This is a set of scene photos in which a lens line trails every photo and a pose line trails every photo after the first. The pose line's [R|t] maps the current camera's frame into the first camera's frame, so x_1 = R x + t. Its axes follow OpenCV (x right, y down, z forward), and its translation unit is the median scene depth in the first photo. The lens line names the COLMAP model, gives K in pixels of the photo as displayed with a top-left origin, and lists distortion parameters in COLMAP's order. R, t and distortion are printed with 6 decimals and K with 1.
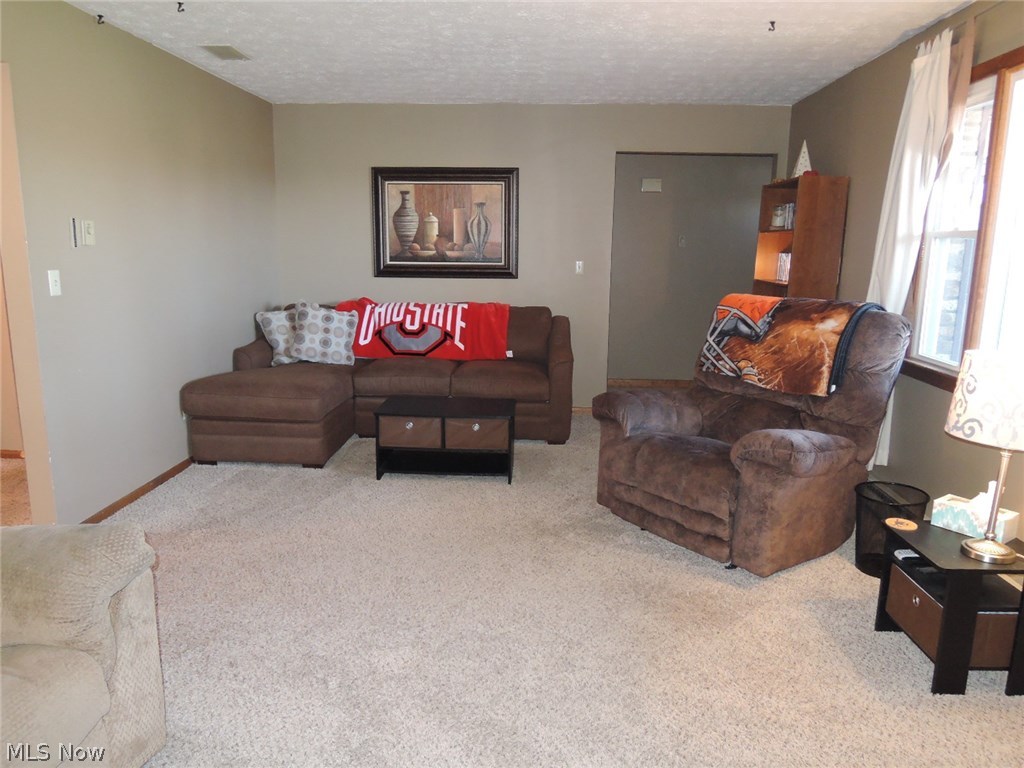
lens RADIAL K [[733.7, 0, 518.3], [0, 733.7, 382.0], [0, 0, 1]] dist [-0.023862, 0.008502]
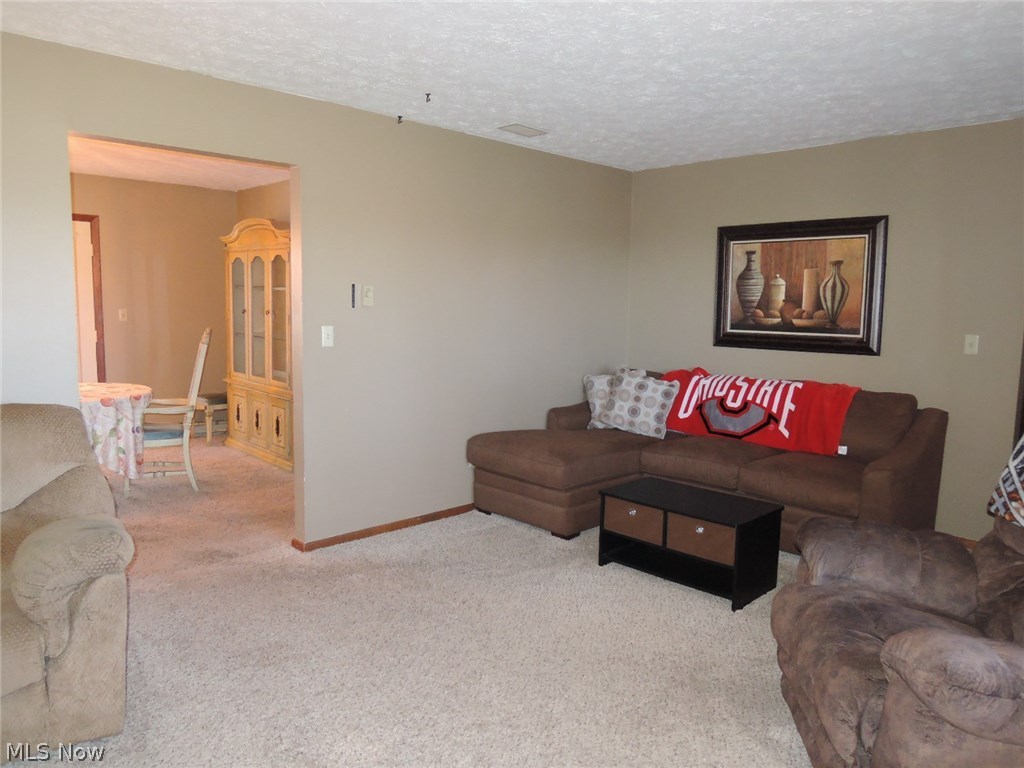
lens RADIAL K [[733.7, 0, 518.3], [0, 733.7, 382.0], [0, 0, 1]] dist [-0.023862, 0.008502]
pose [[0.729058, 0.073306, -0.680515, 0.258596], [-0.135703, 0.989992, -0.038739, -0.032658], [0.670864, 0.120591, 0.731710, 0.188433]]
